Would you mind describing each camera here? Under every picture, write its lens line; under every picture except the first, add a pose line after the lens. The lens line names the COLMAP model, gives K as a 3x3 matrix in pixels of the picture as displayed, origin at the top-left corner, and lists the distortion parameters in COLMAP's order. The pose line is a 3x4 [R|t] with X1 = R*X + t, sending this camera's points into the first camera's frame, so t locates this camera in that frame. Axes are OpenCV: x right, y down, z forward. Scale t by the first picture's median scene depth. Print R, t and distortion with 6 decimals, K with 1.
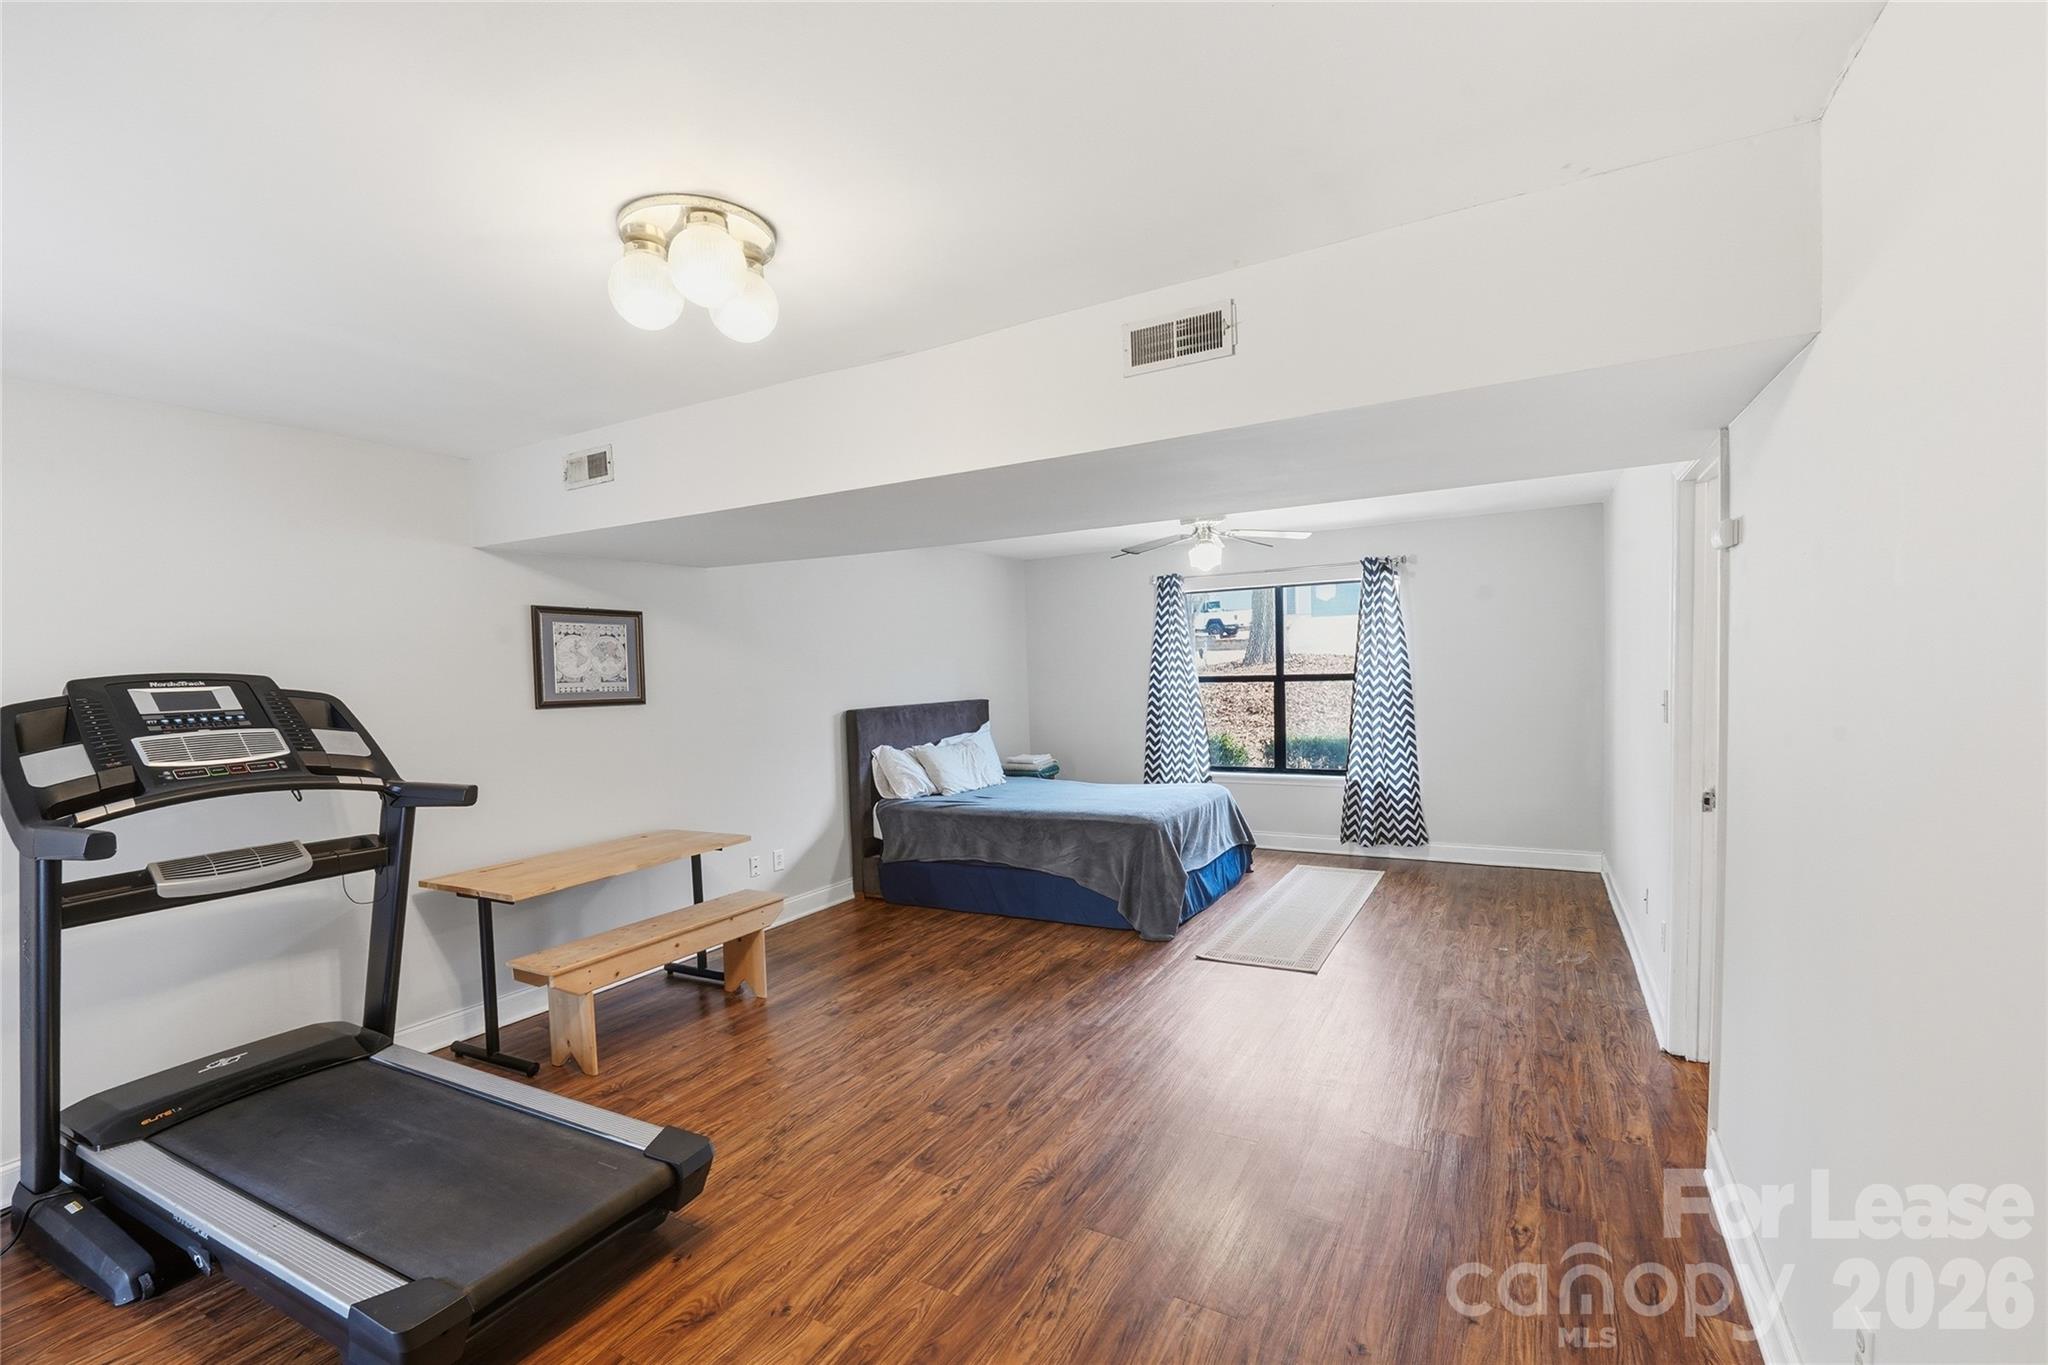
lens RADIAL K [[913.5, 0, 1019.8], [0, 913.5, 677.9], [0, 0, 1]] dist [0.001086, -0.011613]
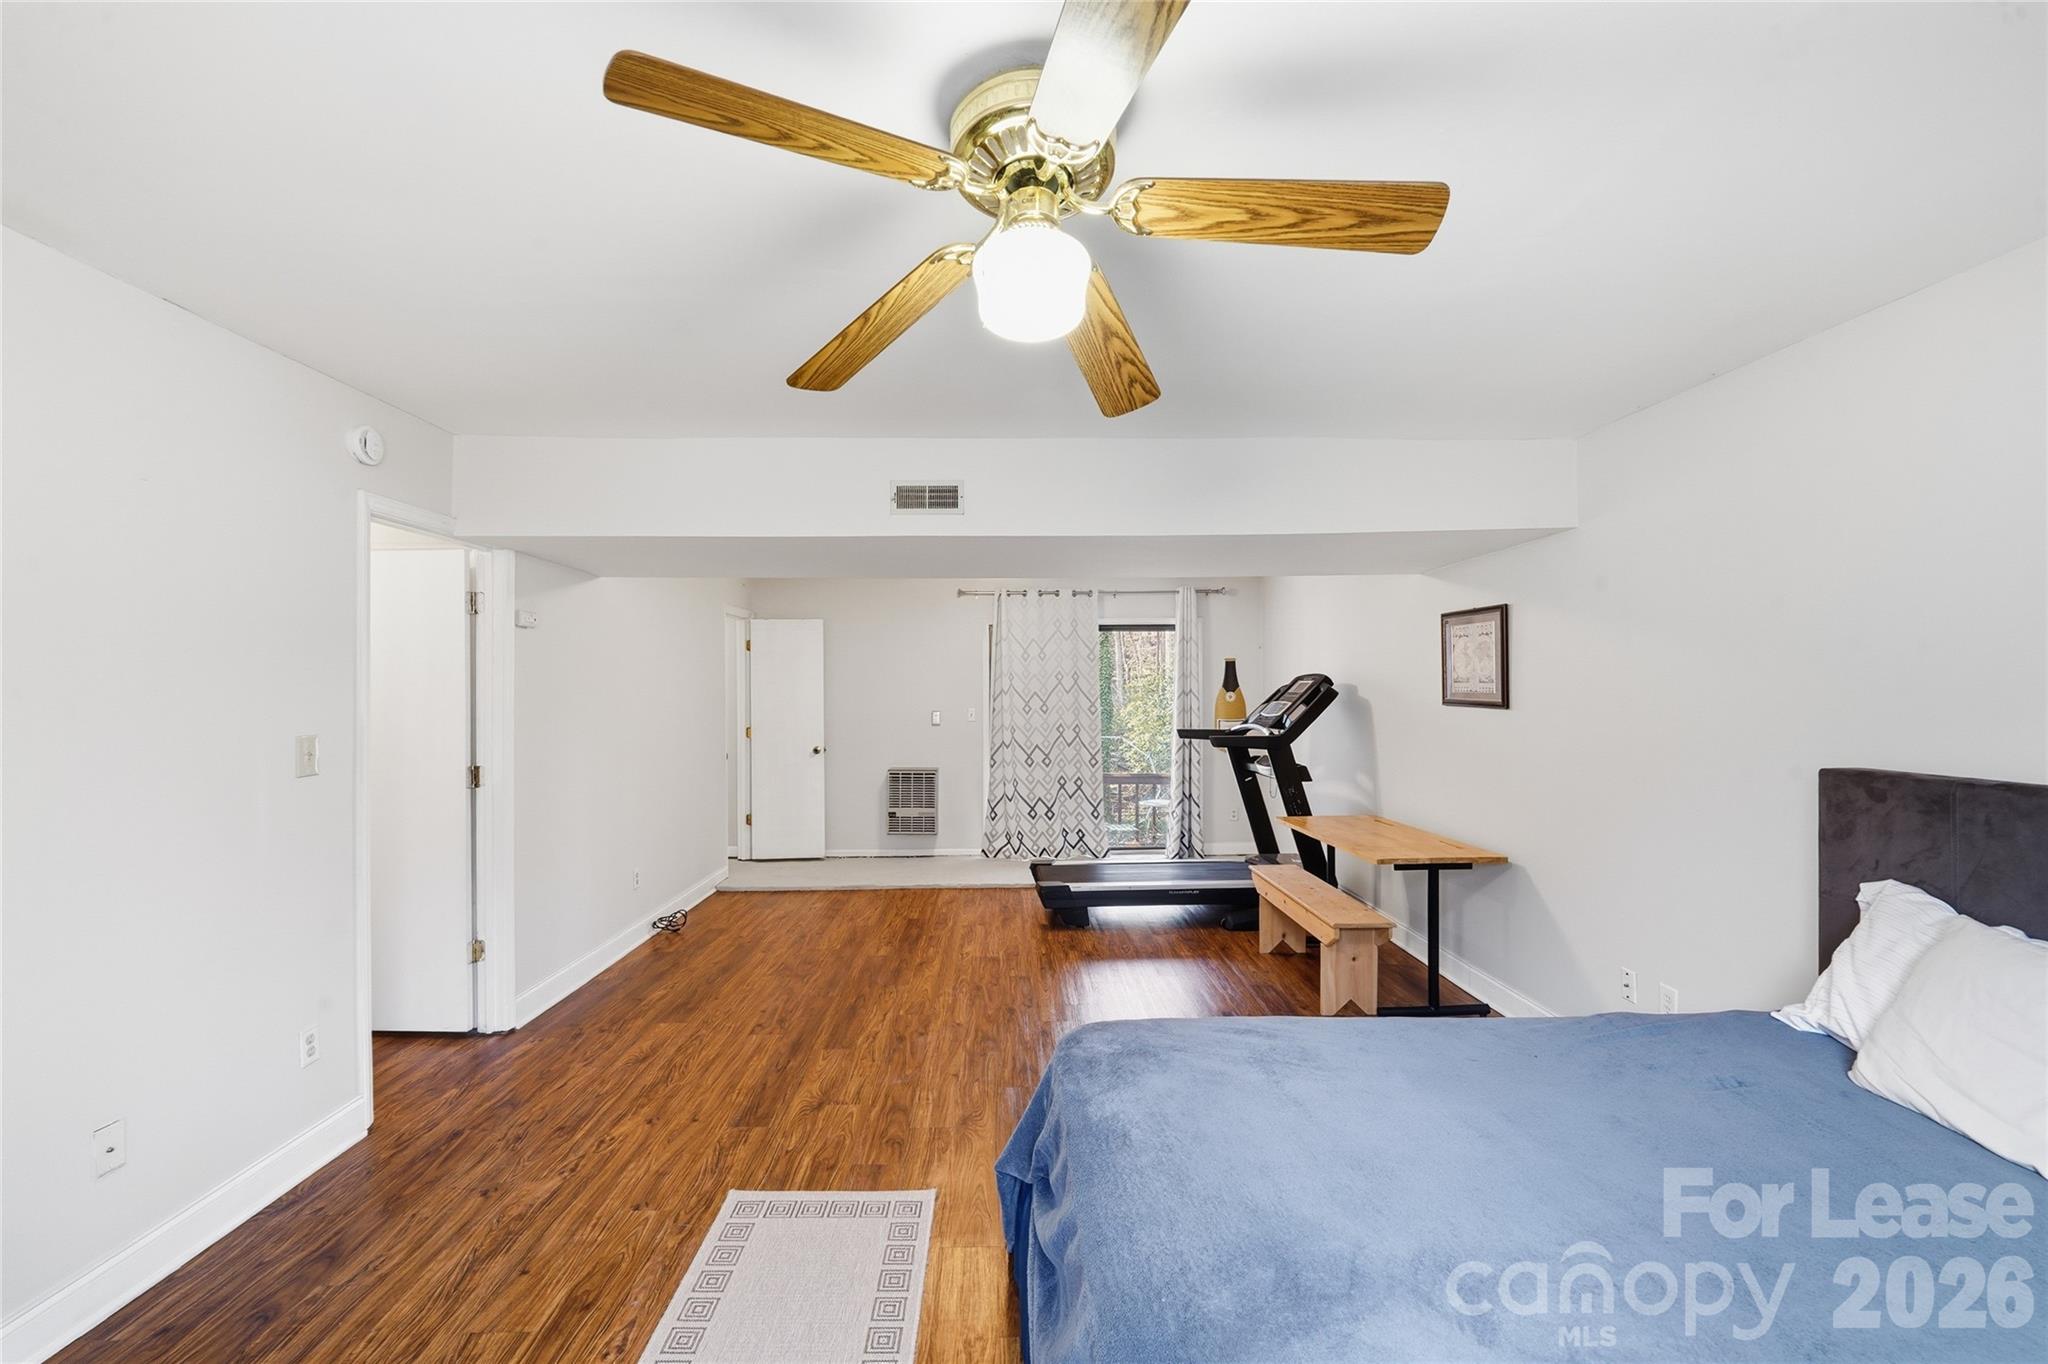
lens RADIAL K [[846.8, 0, 1029.9], [0, 846.8, 680.2], [0, 0, 1]] dist [0.001481, -0.008748]
pose [[-0.855939, 0.030794, -0.516159, 0.311795], [0.025837, 0.999525, 0.016787, -0.019301], [0.516431, 0.001032, -0.856328, 1.138109]]
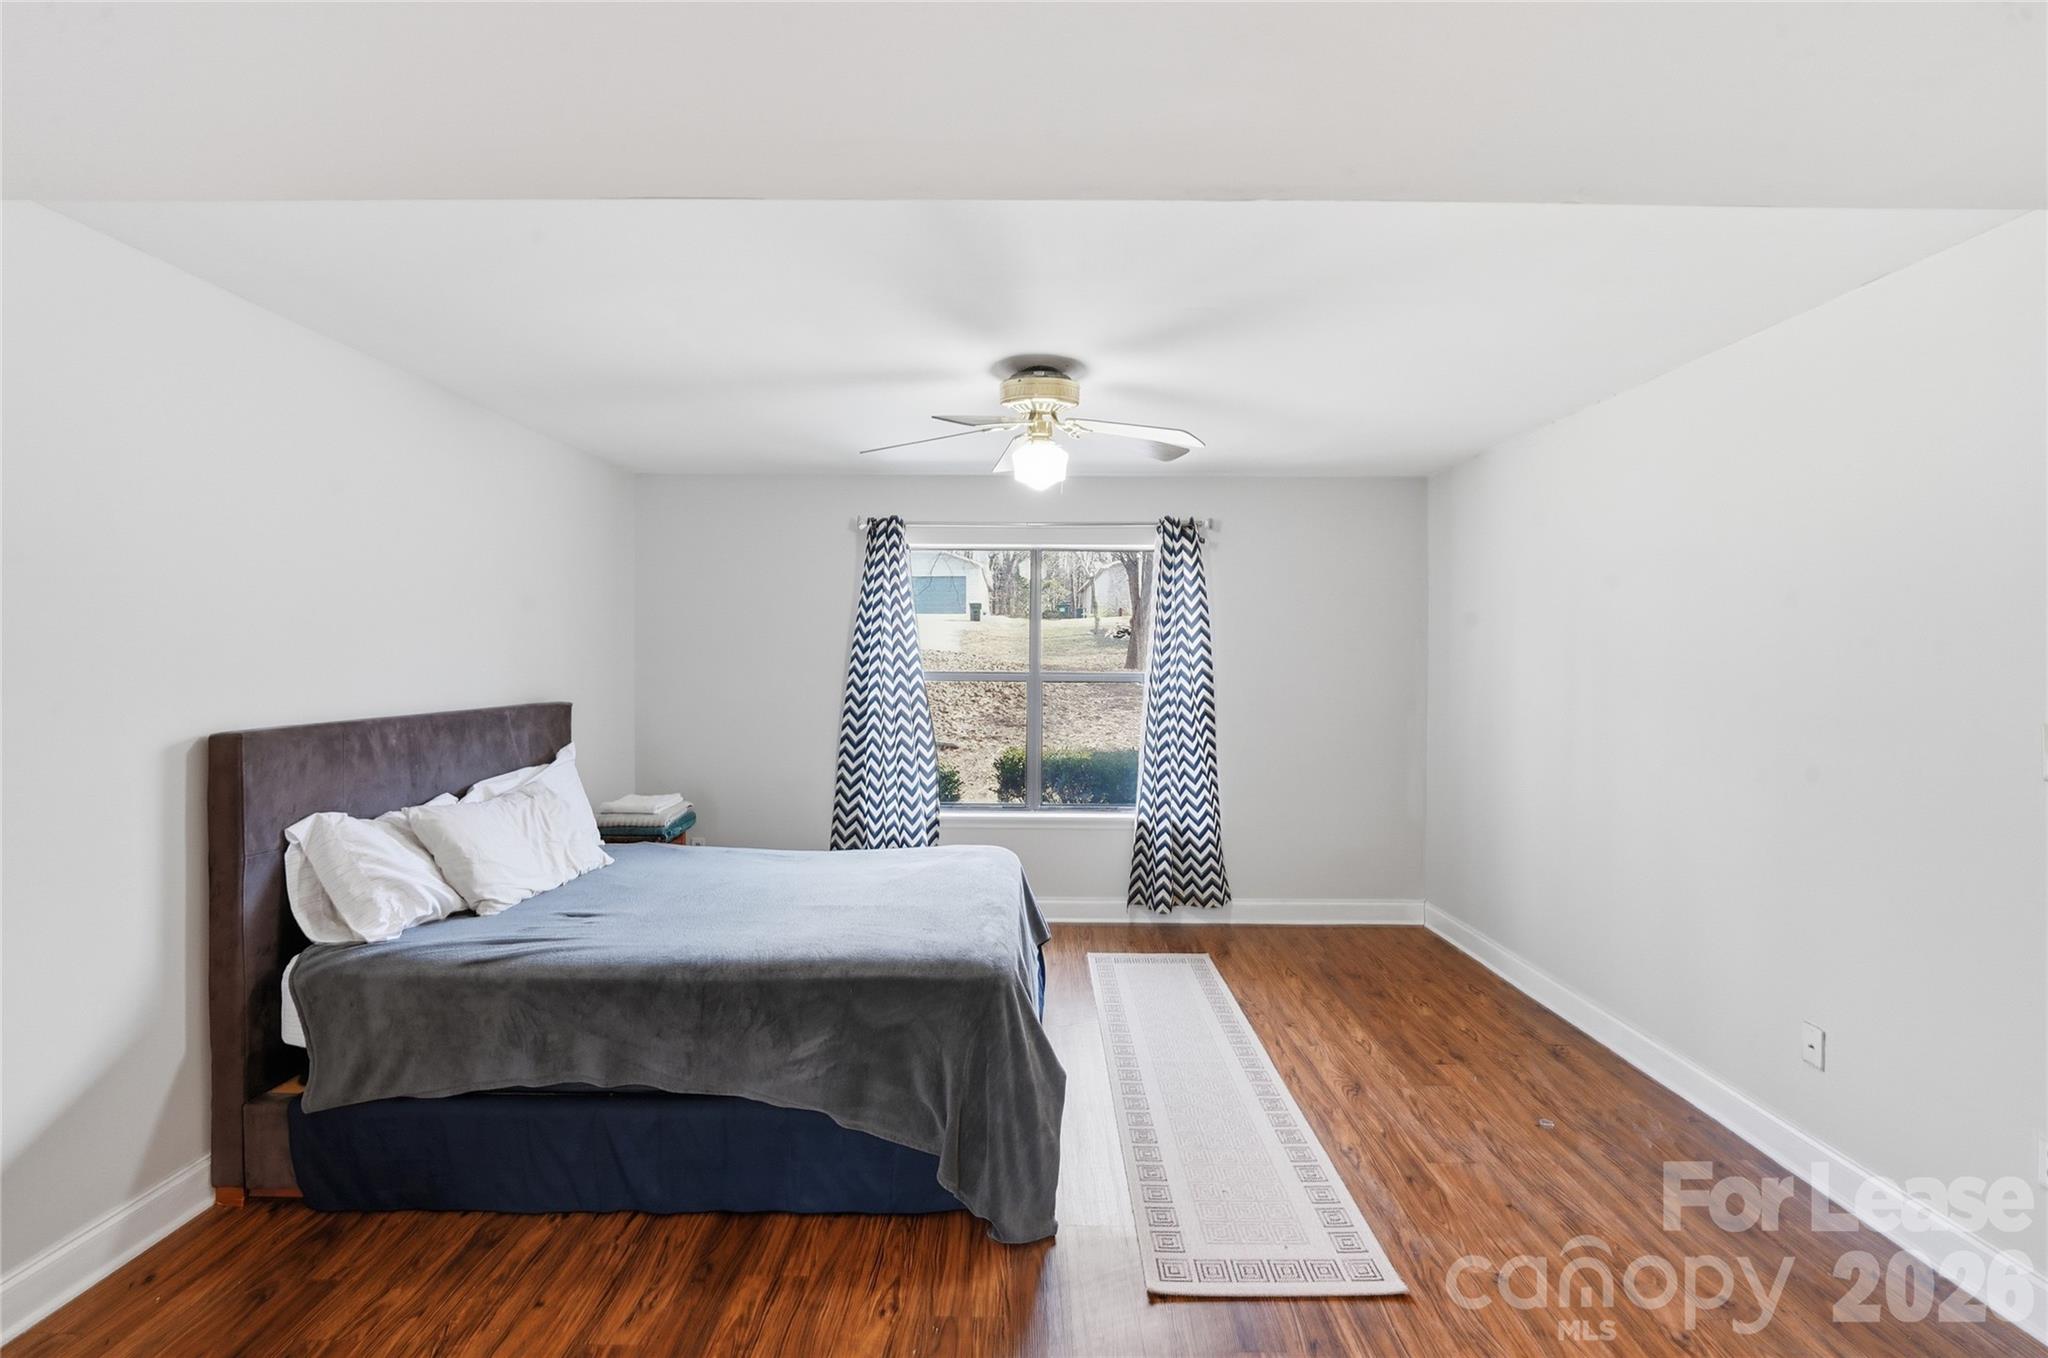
lens RADIAL K [[870.4, 0, 1028.8], [0, 870.4, 656.0], [0, 0, 1]] dist [-0.000006, -0.005880]
pose [[0.873193, 0.035151, 0.486106, -0.061563], [-0.027146, 0.999355, -0.023503, -0.000052], [-0.486618, 0.007327, 0.873584, 0.495848]]
